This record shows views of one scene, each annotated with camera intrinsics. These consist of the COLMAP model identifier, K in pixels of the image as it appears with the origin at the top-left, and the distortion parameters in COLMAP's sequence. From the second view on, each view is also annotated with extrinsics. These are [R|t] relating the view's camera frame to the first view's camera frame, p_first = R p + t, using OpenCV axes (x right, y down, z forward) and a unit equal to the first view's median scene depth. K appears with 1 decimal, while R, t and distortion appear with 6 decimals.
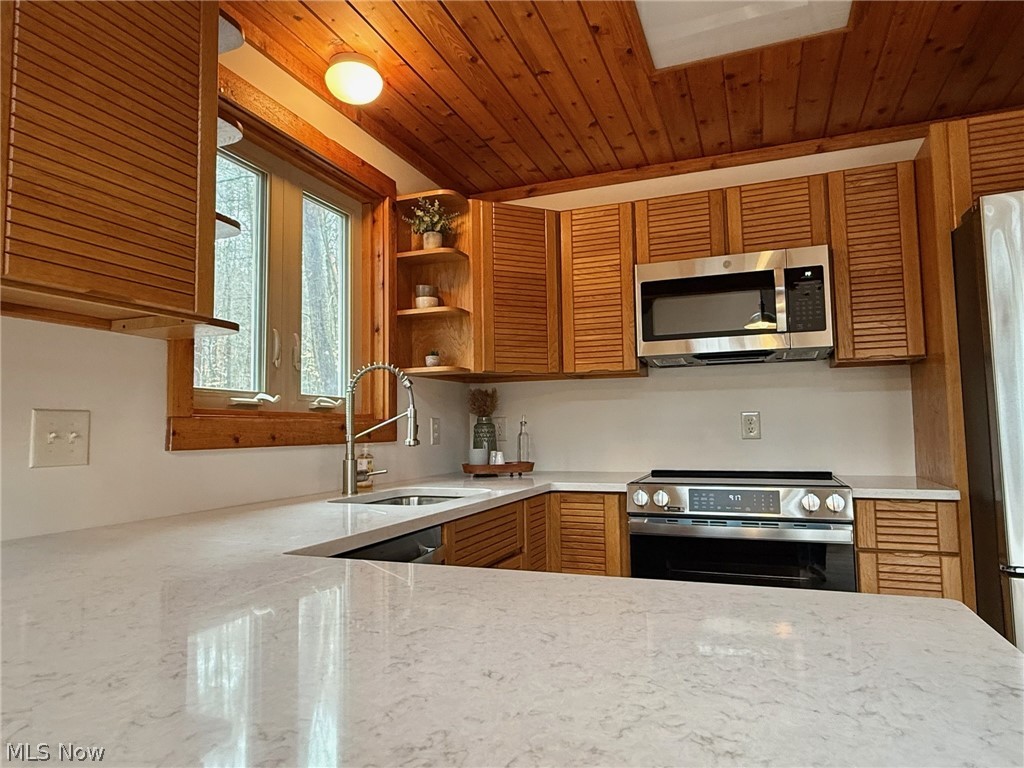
lens RADIAL K [[633.7, 0, 508.5], [0, 633.7, 379.6], [0, 0, 1]] dist [-0.023946, 0.001139]
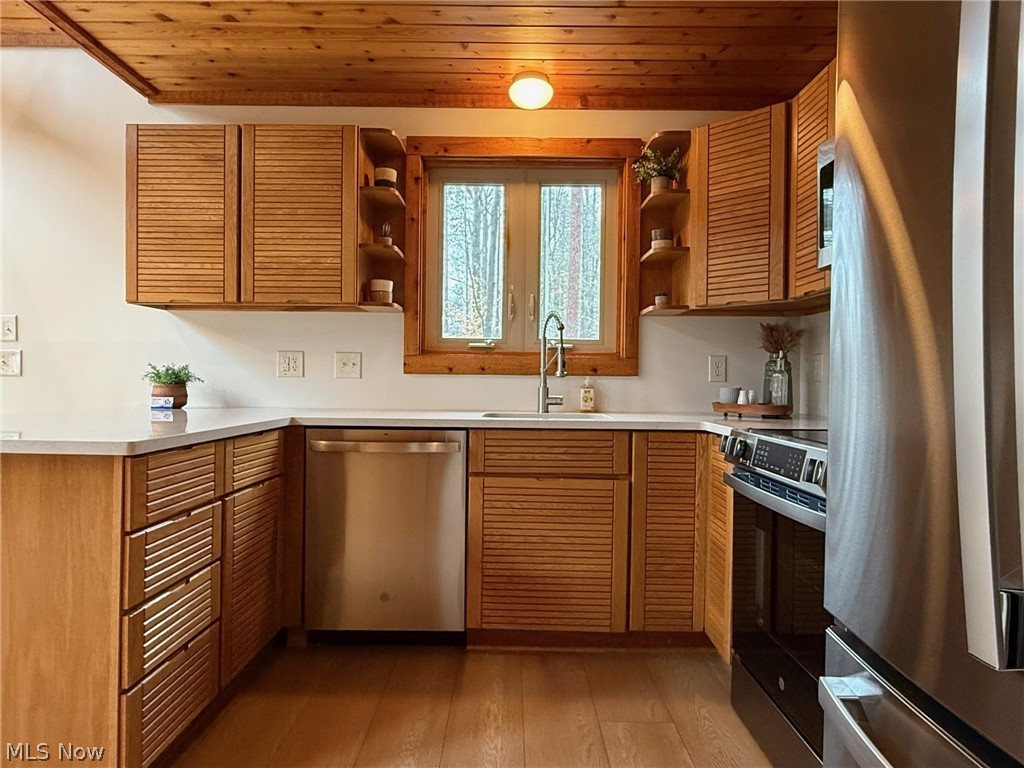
lens RADIAL K [[633.7, 0, 506.2], [0, 633.7, 382.3], [0, 0, 1]] dist [-0.023946, 0.001139]
pose [[0.359215, 0.016160, -0.933115, 0.795567], [0.056834, 0.997616, 0.039156, 0.051205], [0.931523, -0.067098, 0.357440, 0.384300]]
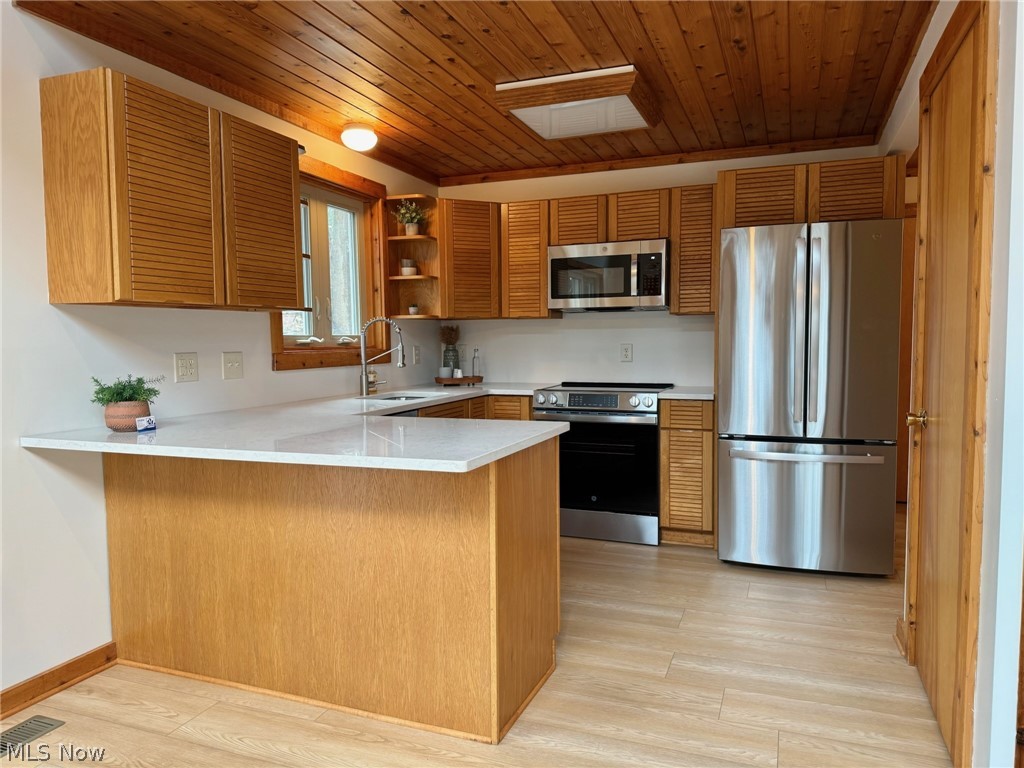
lens RADIAL K [[723.7, 0, 518.0], [0, 723.7, 391.7], [0, 0, 1]] dist [0.066421, -0.072445]
pose [[0.999925, 0.003841, 0.011649, 0.114382], [-0.005585, 0.988111, 0.153644, -0.107865], [-0.010920, -0.153697, 0.988058, -0.773219]]
